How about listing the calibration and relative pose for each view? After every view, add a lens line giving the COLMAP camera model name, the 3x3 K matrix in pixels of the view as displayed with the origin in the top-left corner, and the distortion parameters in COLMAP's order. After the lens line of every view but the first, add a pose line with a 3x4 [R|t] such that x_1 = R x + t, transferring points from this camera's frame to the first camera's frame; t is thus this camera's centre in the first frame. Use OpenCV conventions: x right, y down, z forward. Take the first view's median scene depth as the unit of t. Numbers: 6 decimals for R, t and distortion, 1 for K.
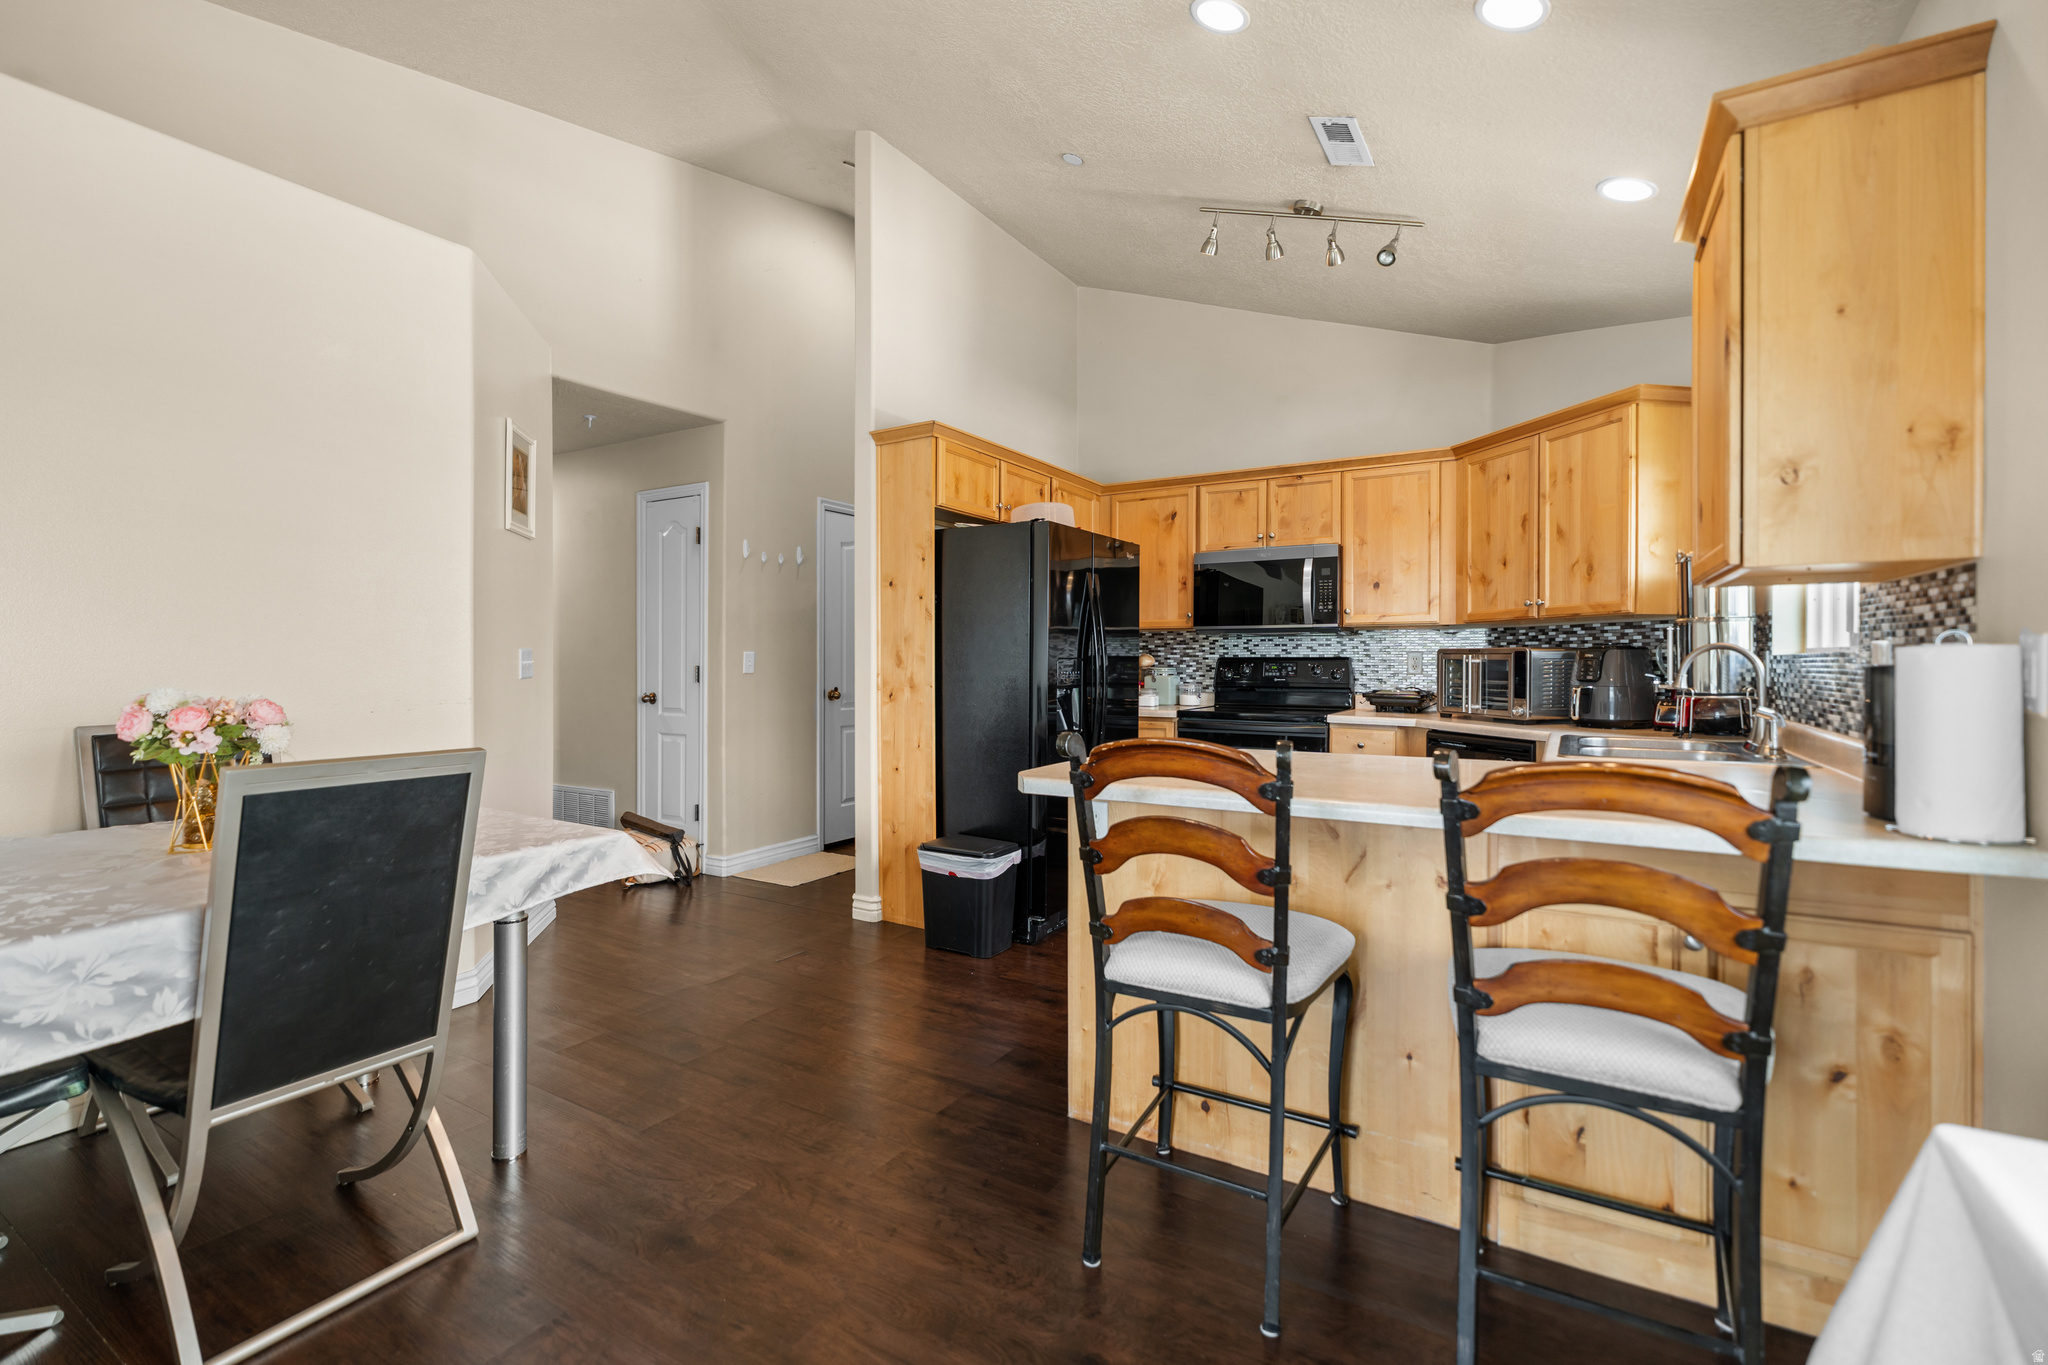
lens RADIAL K [[912.2, 0, 1019.5], [0, 912.2, 668.8], [0, 0, 1]] dist [0.003096, -0.001507]
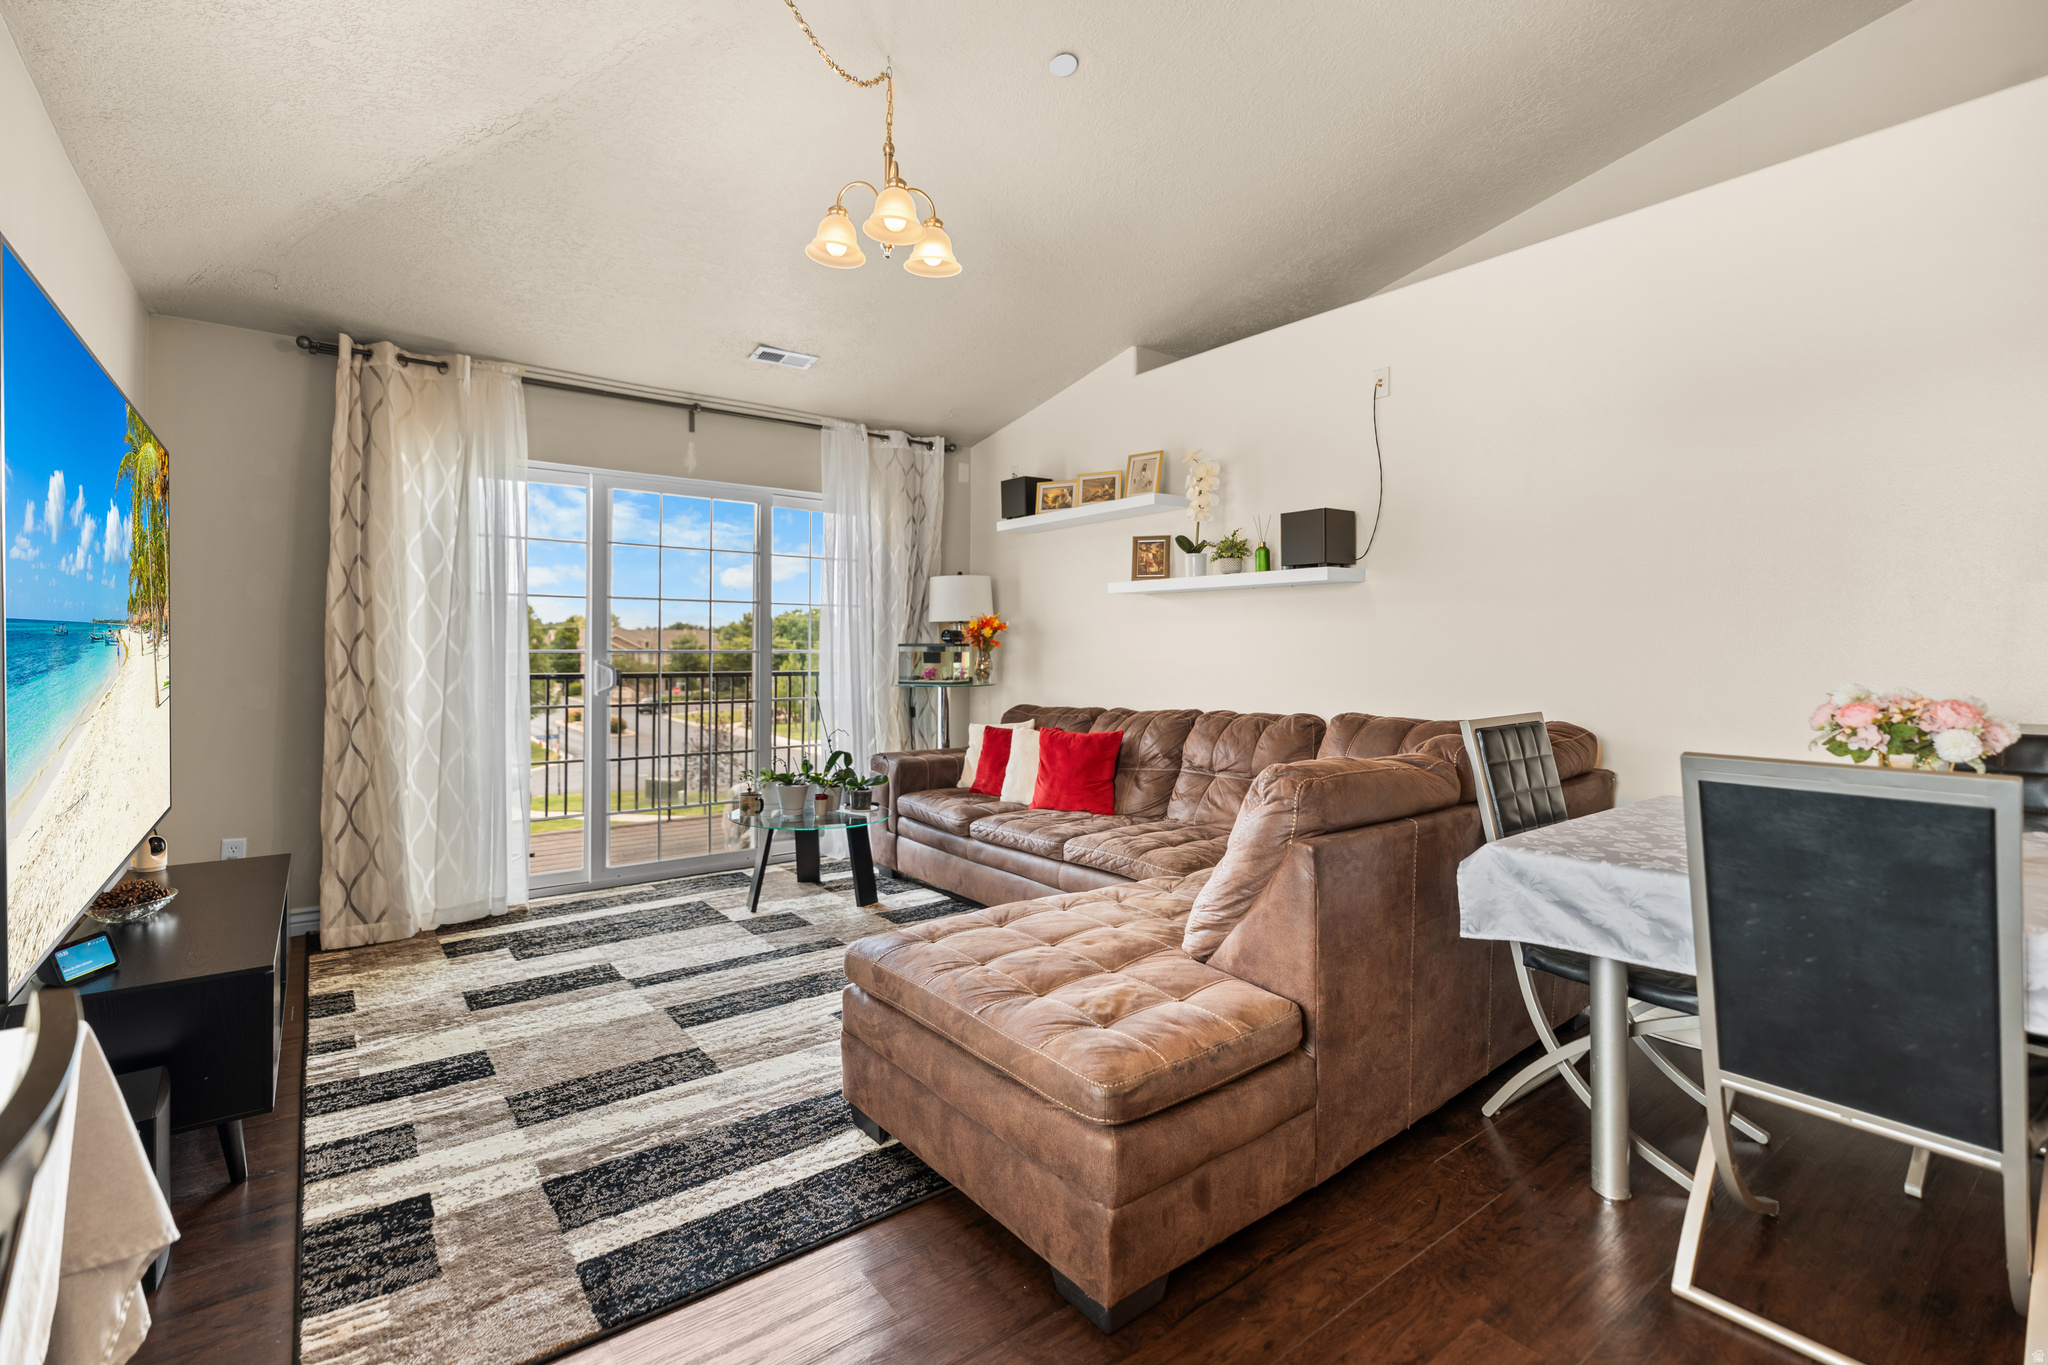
lens RADIAL K [[912.2, 0, 1024.9], [0, 912.2, 654.3], [0, 0, 1]] dist [0.003096, -0.001507]
pose [[-0.364361, -0.000931, -0.931257, 0.163925], [-0.013746, 0.999896, 0.004378, -0.001272], [0.931157, 0.014396, -0.364335, 0.237573]]
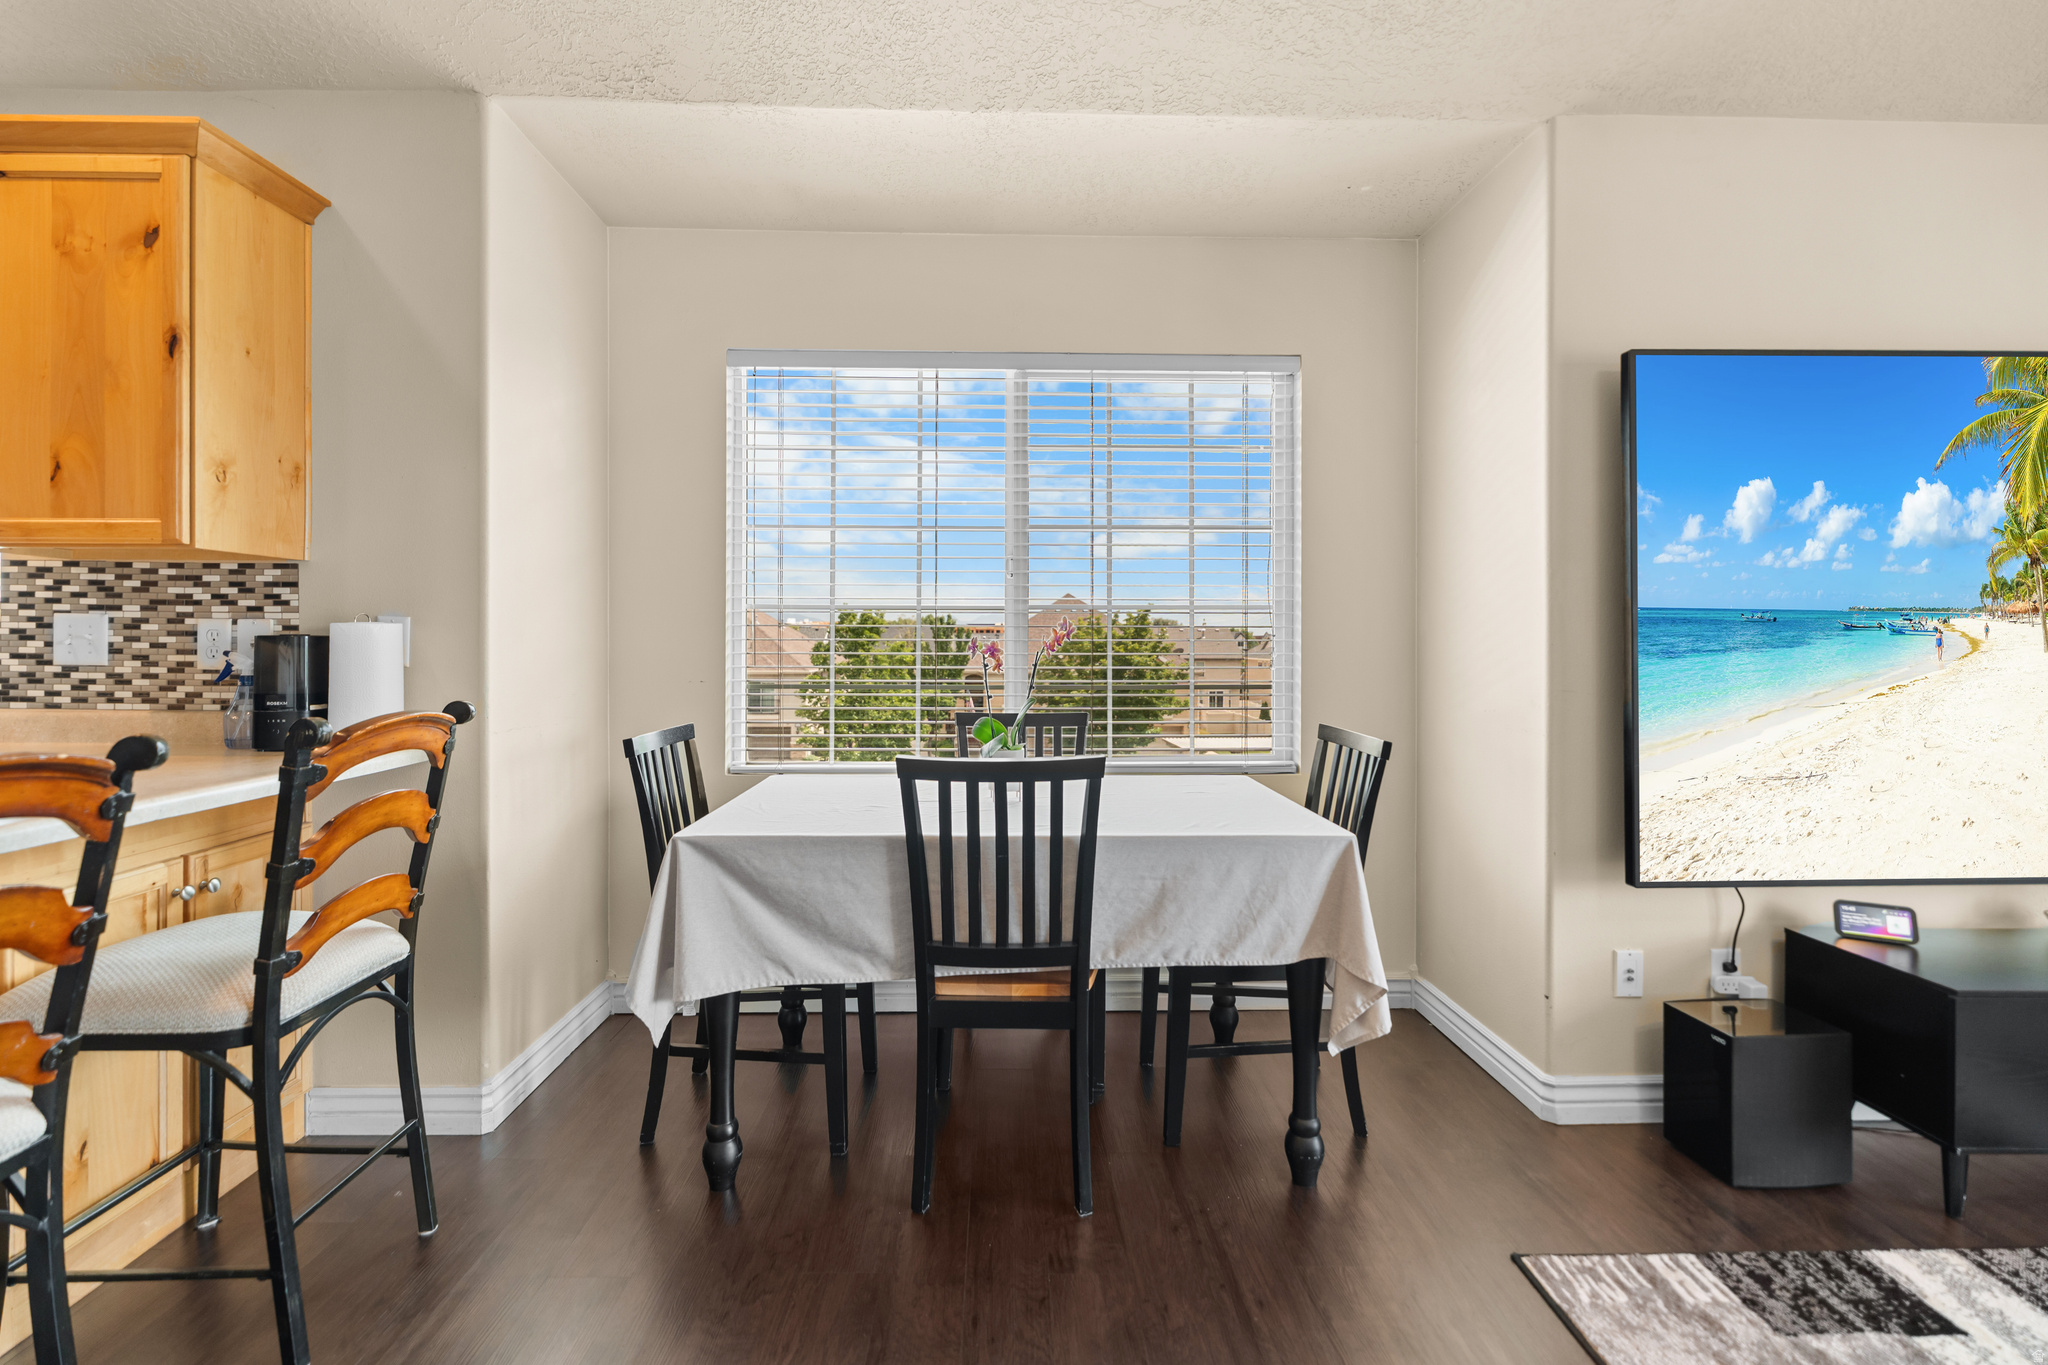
lens RADIAL K [[912.2, 0, 1011.7], [0, 912.2, 645.7], [0, 0, 1]] dist [0.003096, -0.001507]
pose [[-0.531364, -0.003943, 0.847134, -0.279231], [0.004710, 0.999960, 0.007608, 0.002013], [-0.847131, 0.008033, -0.531324, 0.302844]]
